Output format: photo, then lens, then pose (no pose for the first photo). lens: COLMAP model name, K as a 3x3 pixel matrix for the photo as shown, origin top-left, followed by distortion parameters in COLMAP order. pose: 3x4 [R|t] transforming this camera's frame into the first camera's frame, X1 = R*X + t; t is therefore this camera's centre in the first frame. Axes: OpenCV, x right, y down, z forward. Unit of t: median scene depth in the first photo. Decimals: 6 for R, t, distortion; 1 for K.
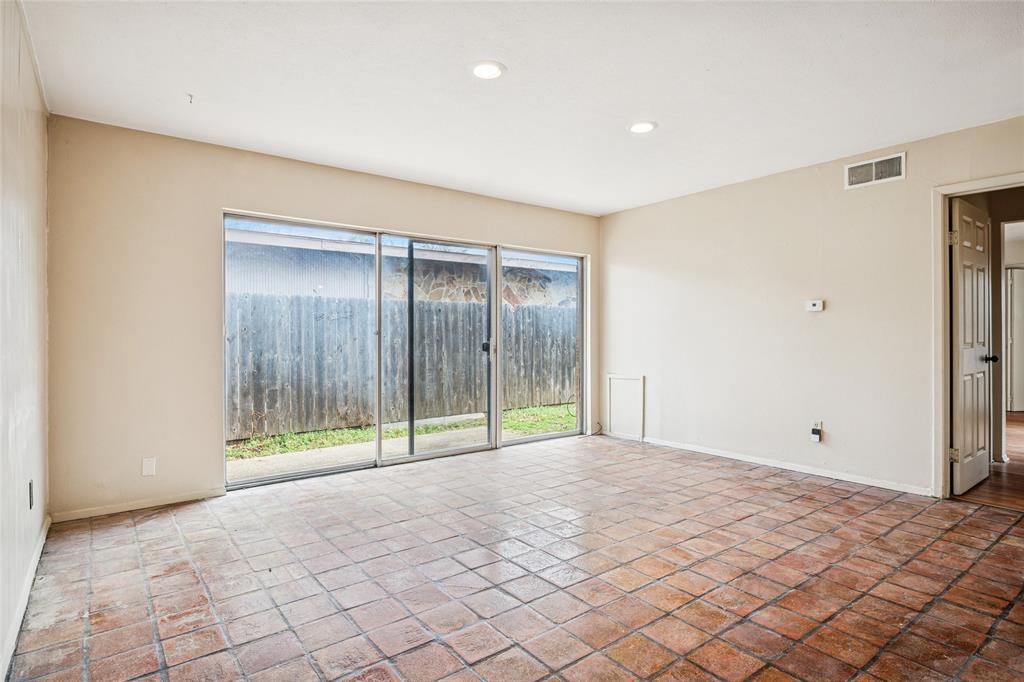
lens RADIAL K [[541.8, 0, 514.7], [0, 541.8, 338.4], [0, 0, 1]] dist [-0.003458, 0.000222]
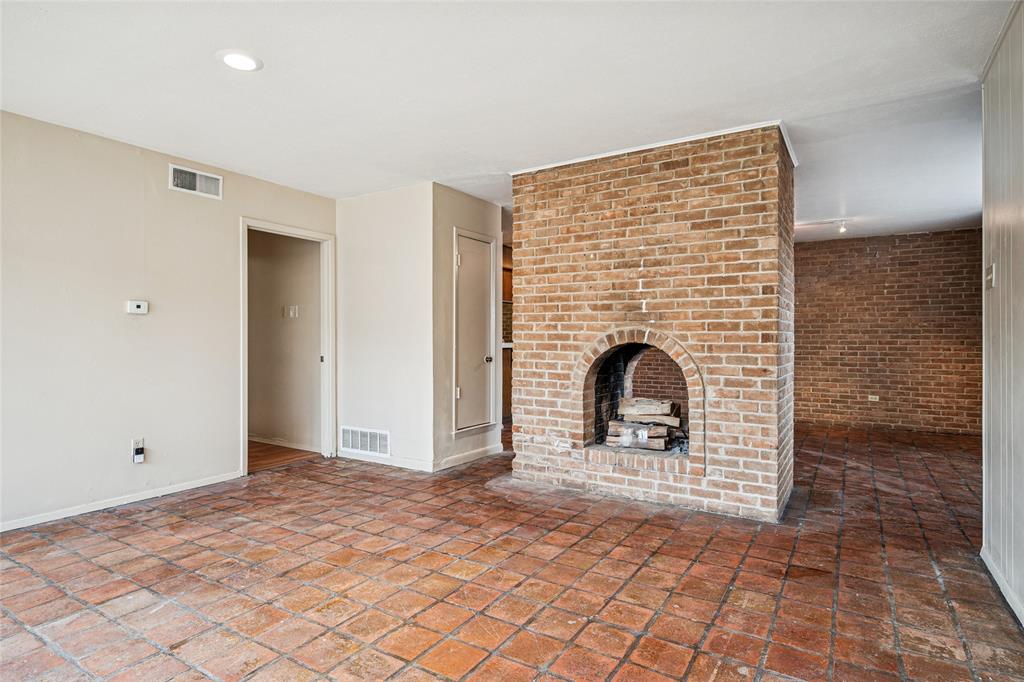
lens RADIAL K [[541.8, 0, 515.3], [0, 541.8, 336.8], [0, 0, 1]] dist [-0.003458, 0.000222]
pose [[-0.340904, 0.002183, 0.940096, -0.682207], [0.009469, 0.999955, 0.001111, -0.012060], [-0.940051, 0.009280, -0.340909, 1.037031]]
